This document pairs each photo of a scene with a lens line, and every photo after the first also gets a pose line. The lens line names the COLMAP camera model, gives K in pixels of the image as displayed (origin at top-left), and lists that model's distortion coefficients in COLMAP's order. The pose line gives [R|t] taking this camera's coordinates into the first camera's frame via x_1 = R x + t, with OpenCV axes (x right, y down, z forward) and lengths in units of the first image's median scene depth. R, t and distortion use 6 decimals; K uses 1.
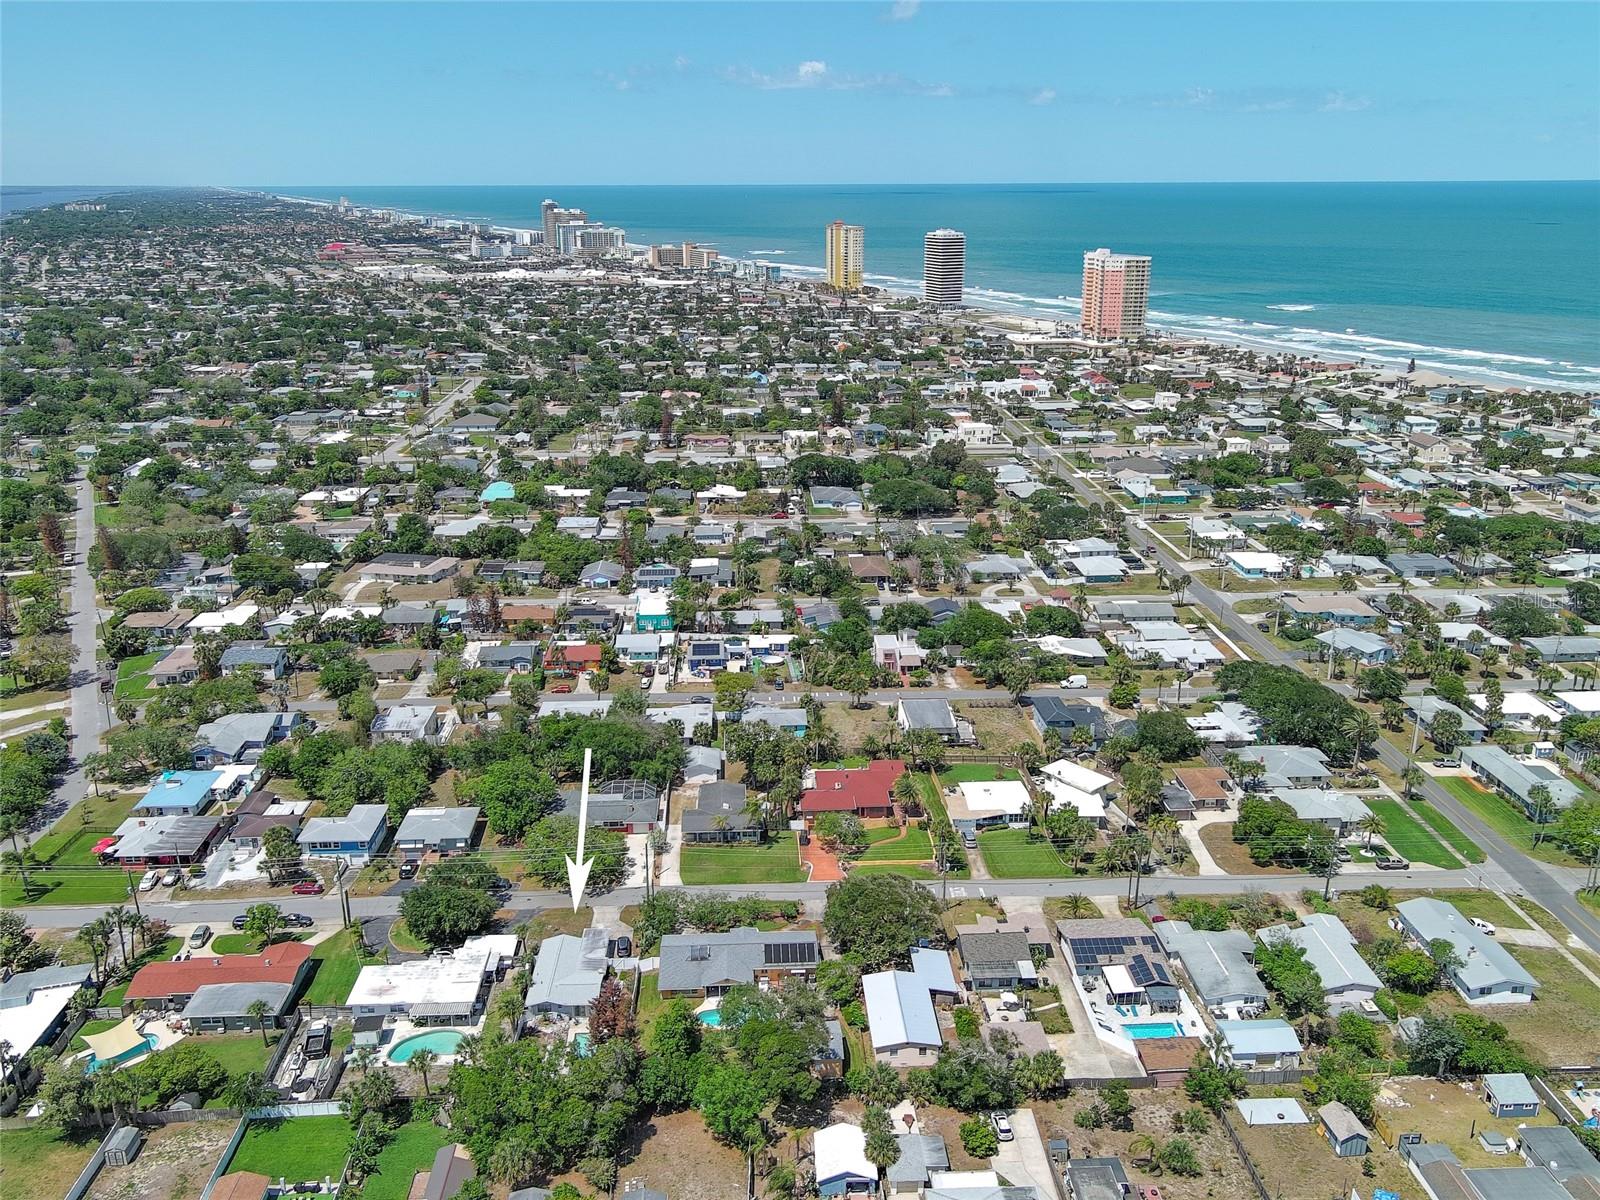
lens RADIAL K [[1316.3, 0, 794.1], [0, 1316.3, 598.0], [0, 0, 1]] dist [0.008669, -0.008861]
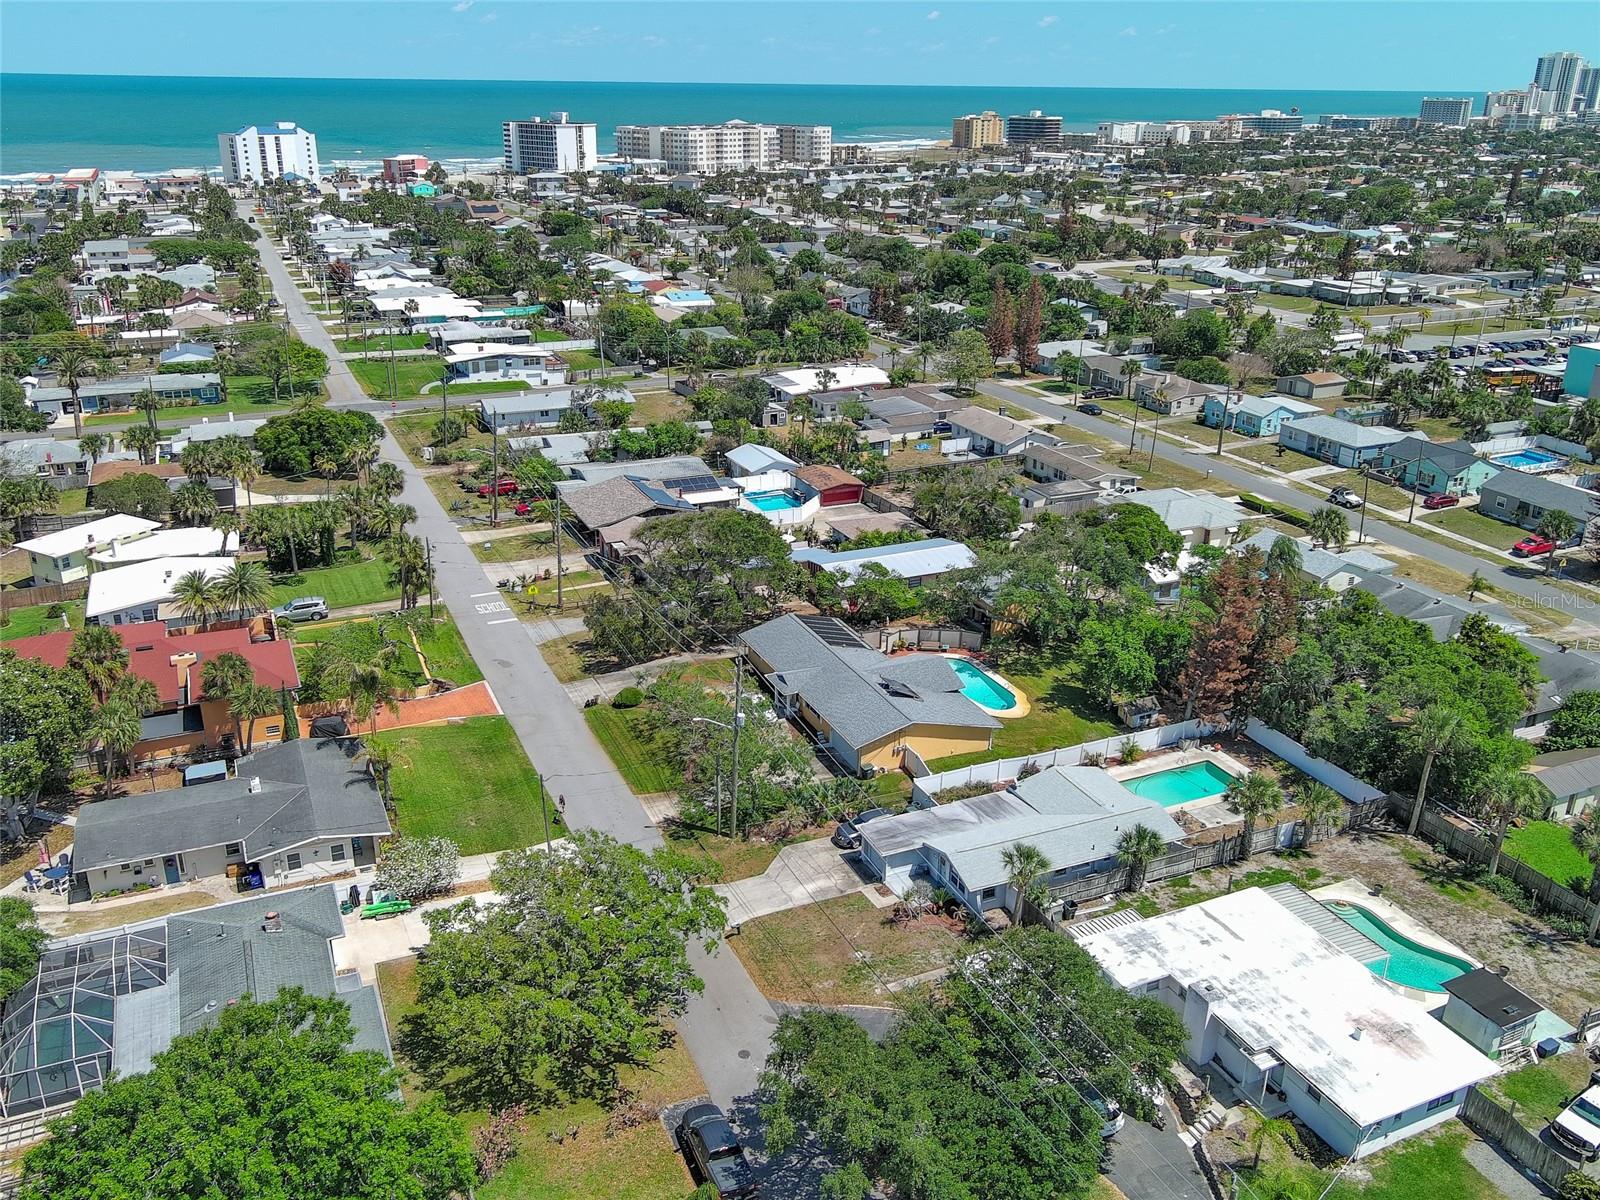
lens RADIAL K [[1307.0, 0, 800.0], [0, 1307.0, 600.0], [0, 0, 1]] dist [0.013997, -0.018200]
pose [[-0.369179, -0.338786, 0.865408, -0.315243], [0.270017, 0.851919, 0.448693, -0.008172], [-0.889268, 0.399323, -0.223033, 0.705920]]
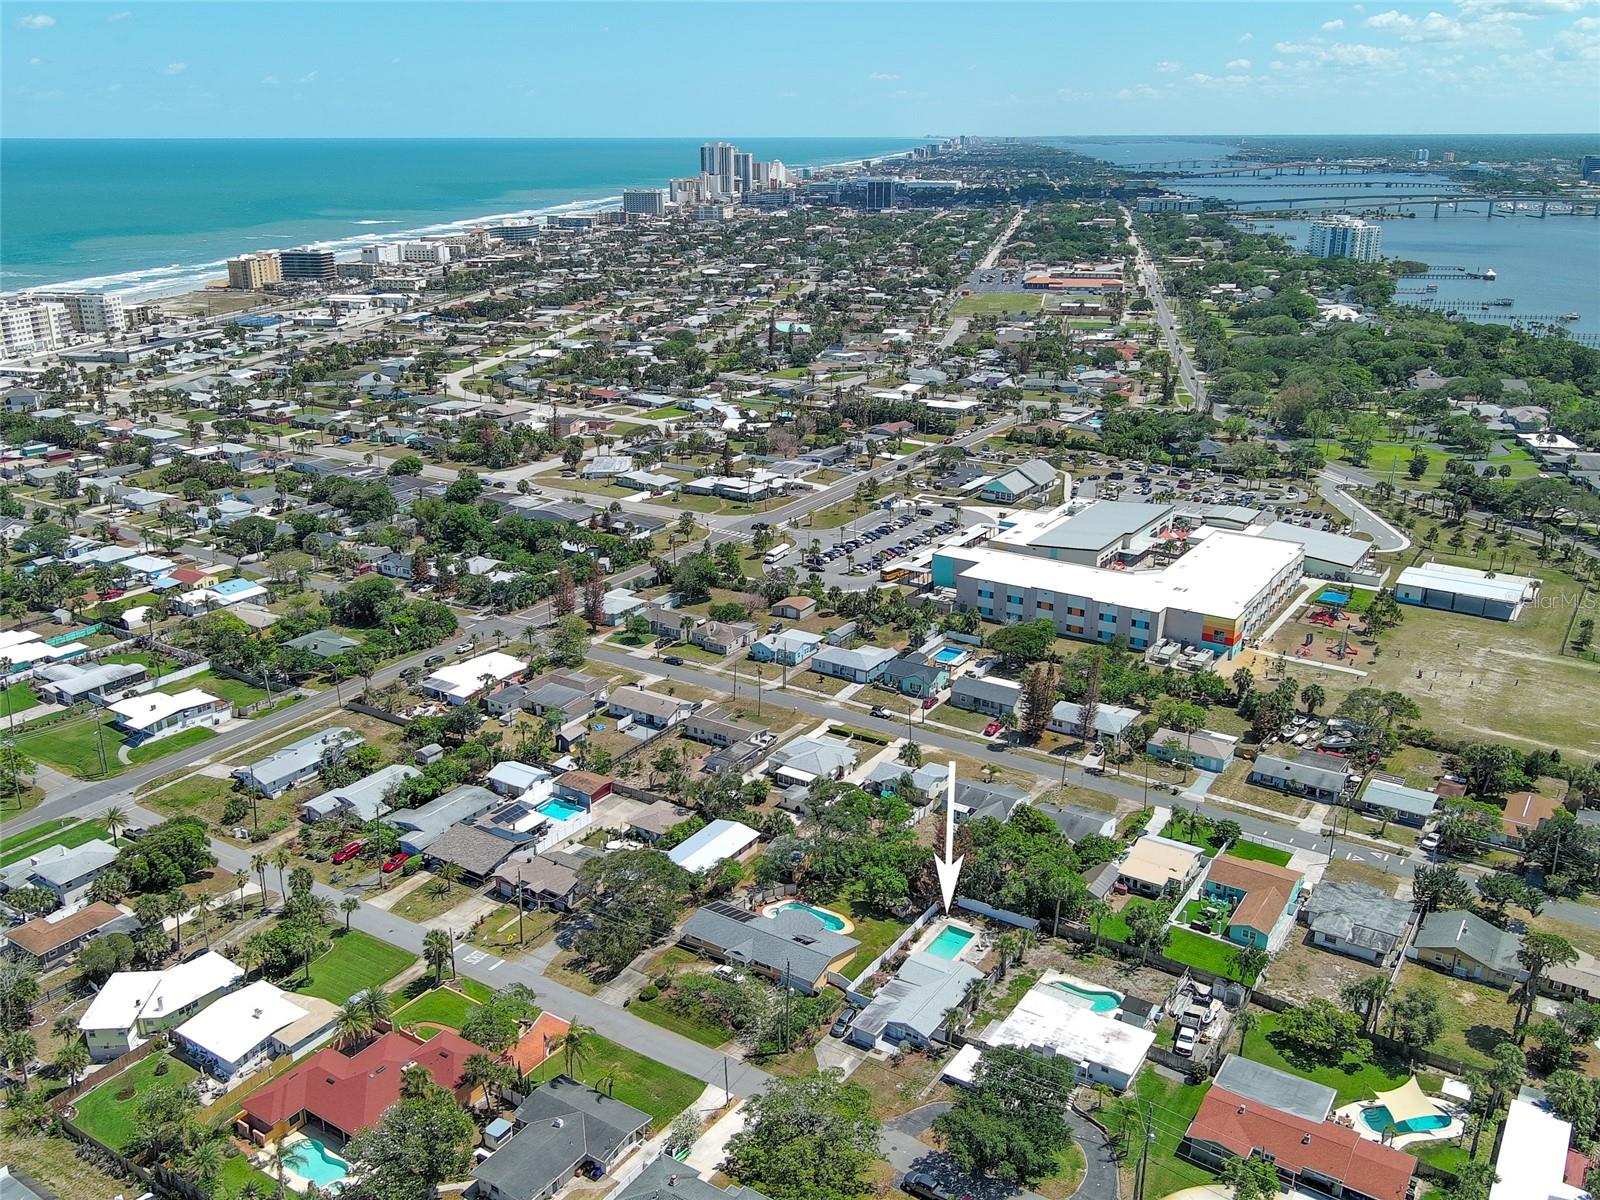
lens RADIAL K [[1343.3, 0, 800.0], [0, 1343.3, 600.0], [0, 0, 1]] dist [0.018329, -0.036911]
pose [[-0.813289, -0.183811, 0.552064, -0.355114], [0.179212, 0.823537, 0.538210, -0.295254], [-0.553574, 0.536656, -0.636833, 0.930378]]
